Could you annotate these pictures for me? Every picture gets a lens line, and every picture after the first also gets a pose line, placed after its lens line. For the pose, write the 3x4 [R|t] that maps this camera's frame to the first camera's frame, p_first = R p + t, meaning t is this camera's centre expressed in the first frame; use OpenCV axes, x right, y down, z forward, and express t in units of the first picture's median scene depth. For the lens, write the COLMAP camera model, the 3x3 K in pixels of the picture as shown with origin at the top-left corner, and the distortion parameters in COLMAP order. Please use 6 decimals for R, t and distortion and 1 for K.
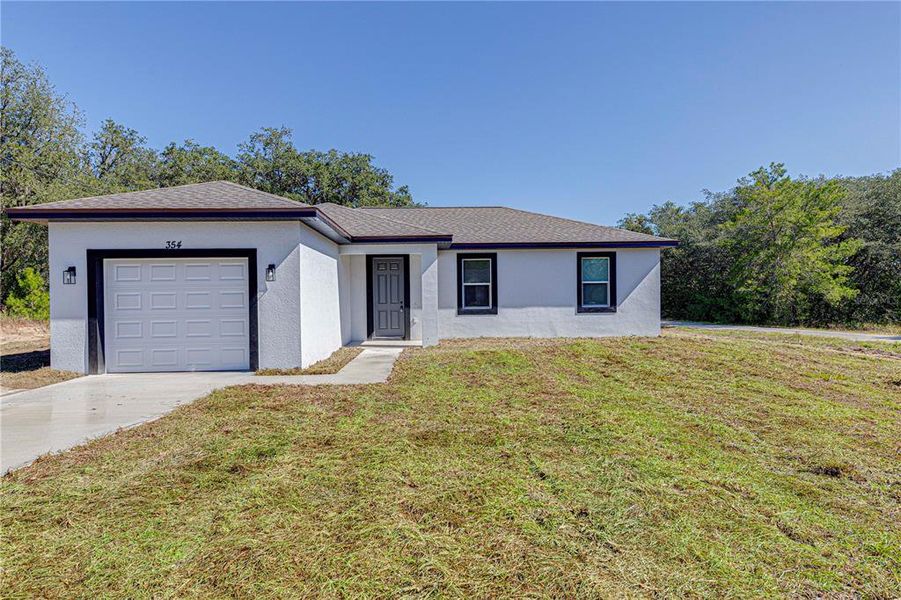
lens RADIAL K [[447.6, 0, 450.5], [0, 447.6, 300.0], [0, 0, 1]] dist [0.002000, -0.000870]
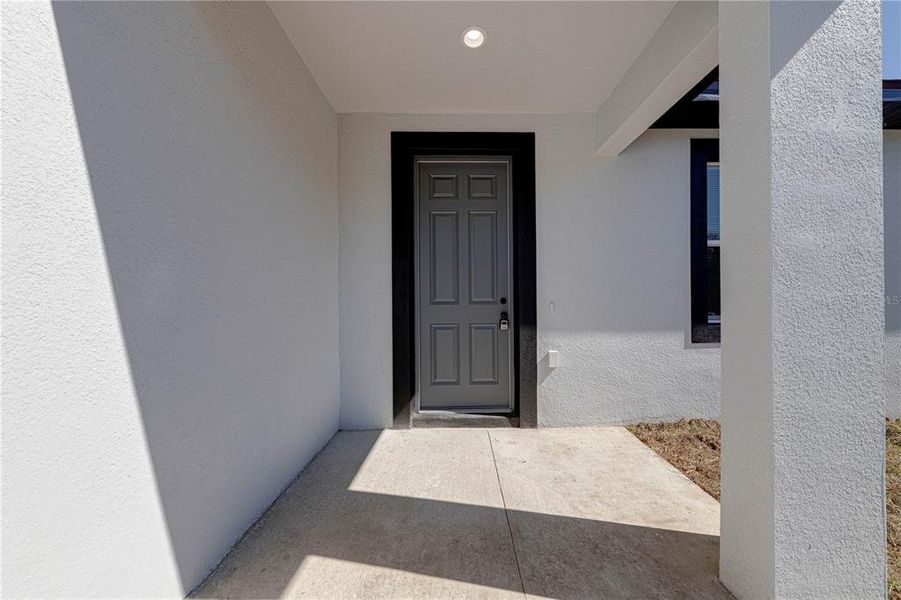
lens RADIAL K [[447.6, 0, 450.5], [0, 447.6, 300.0], [0, 0, 1]] dist [0.002000, -0.000870]
pose [[0.997887, 0.006430, -0.064652, -0.127083], [-0.007291, 0.999888, -0.013104, 0.009224], [0.064561, 0.013548, 0.997822, 0.687519]]
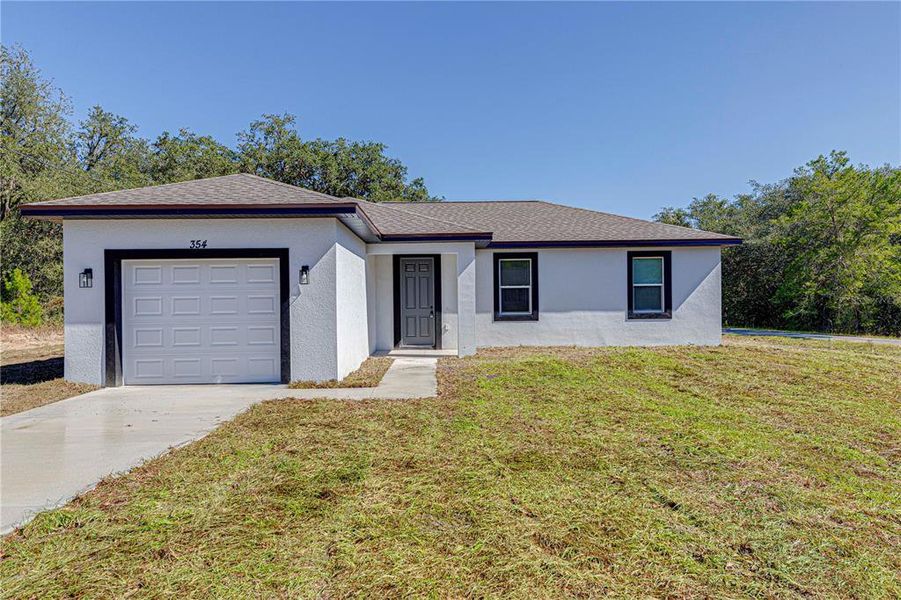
lens RADIAL K [[496.4, 0, 450.5], [0, 496.4, 300.0], [0, 0, 1]] dist [0.002337, 0.000327]
pose [[0.999850, 0.000346, -0.017327, -0.054458], [-0.000482, 0.999969, -0.007835, -0.001494], [0.017324, 0.007842, 0.999819, 0.001068]]
